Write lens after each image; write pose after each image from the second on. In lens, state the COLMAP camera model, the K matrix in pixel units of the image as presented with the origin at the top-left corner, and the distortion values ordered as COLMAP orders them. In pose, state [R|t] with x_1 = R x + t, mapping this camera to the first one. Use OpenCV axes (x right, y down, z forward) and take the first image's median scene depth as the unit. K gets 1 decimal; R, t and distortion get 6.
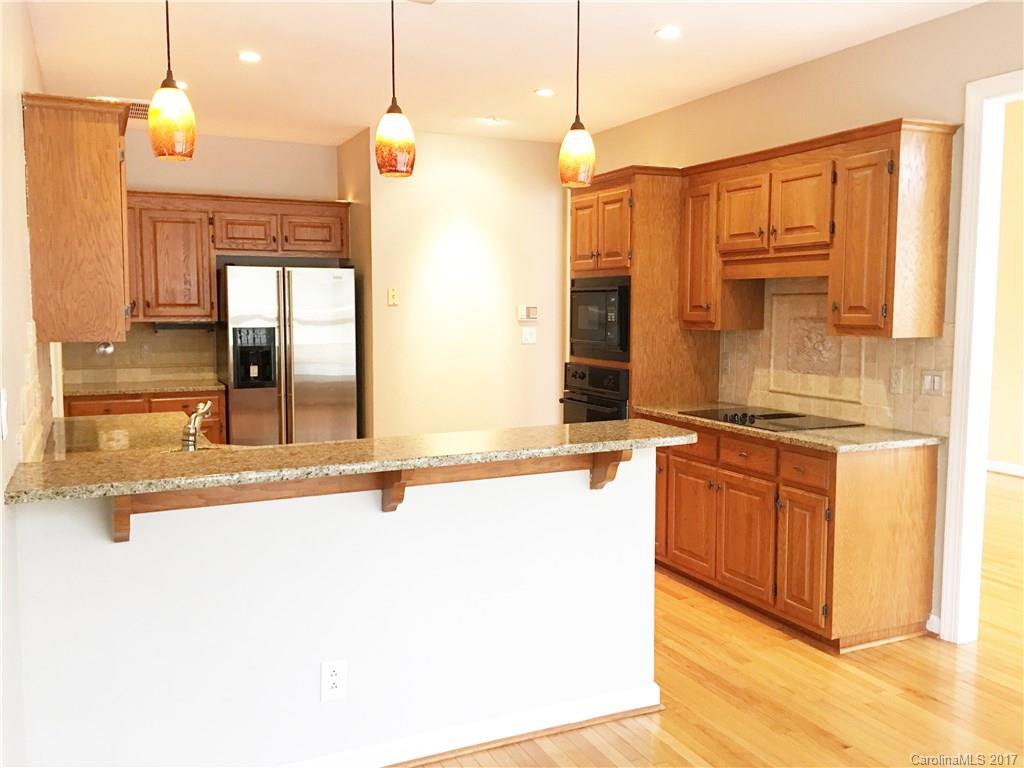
lens RADIAL K [[879.4, 0, 504.9], [0, 879.4, 377.4], [0, 0, 1]] dist [0.053837, -0.009889]
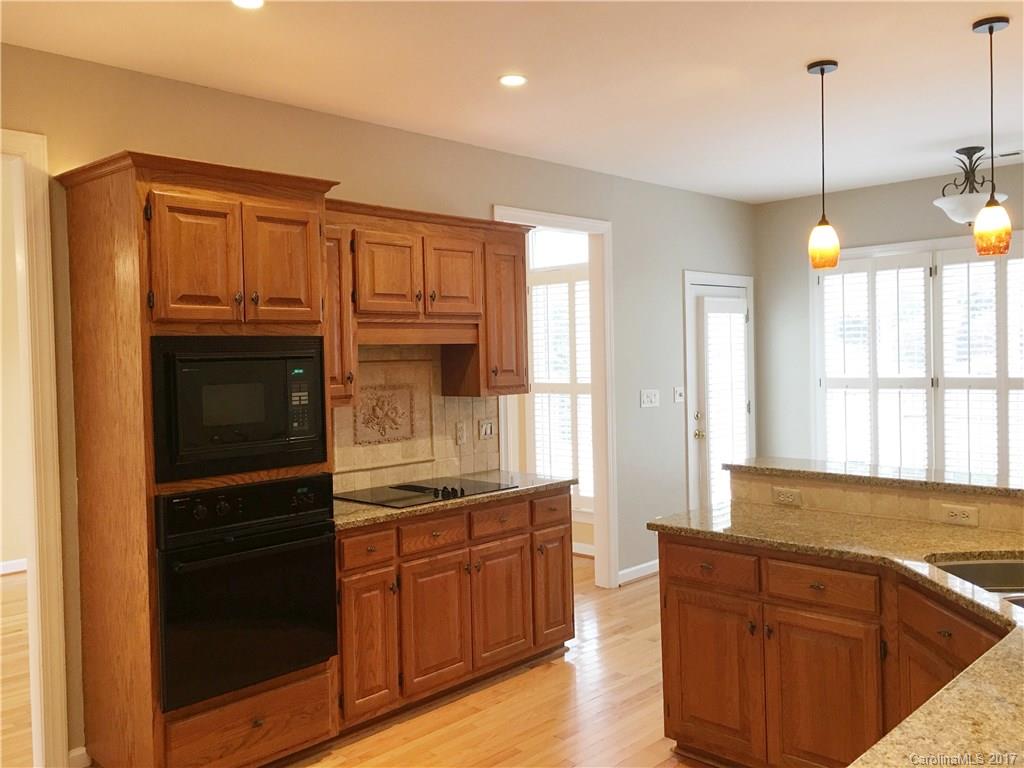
lens RADIAL K [[879.4, 0, 504.9], [0, 879.4, 377.4], [0, 0, 1]] dist [0.053837, -0.009889]
pose [[-0.351591, -0.013599, 0.936055, -0.624639], [0.106329, 0.992844, 0.054362, -0.118591], [-0.930096, 0.118643, -0.347629, 1.248425]]
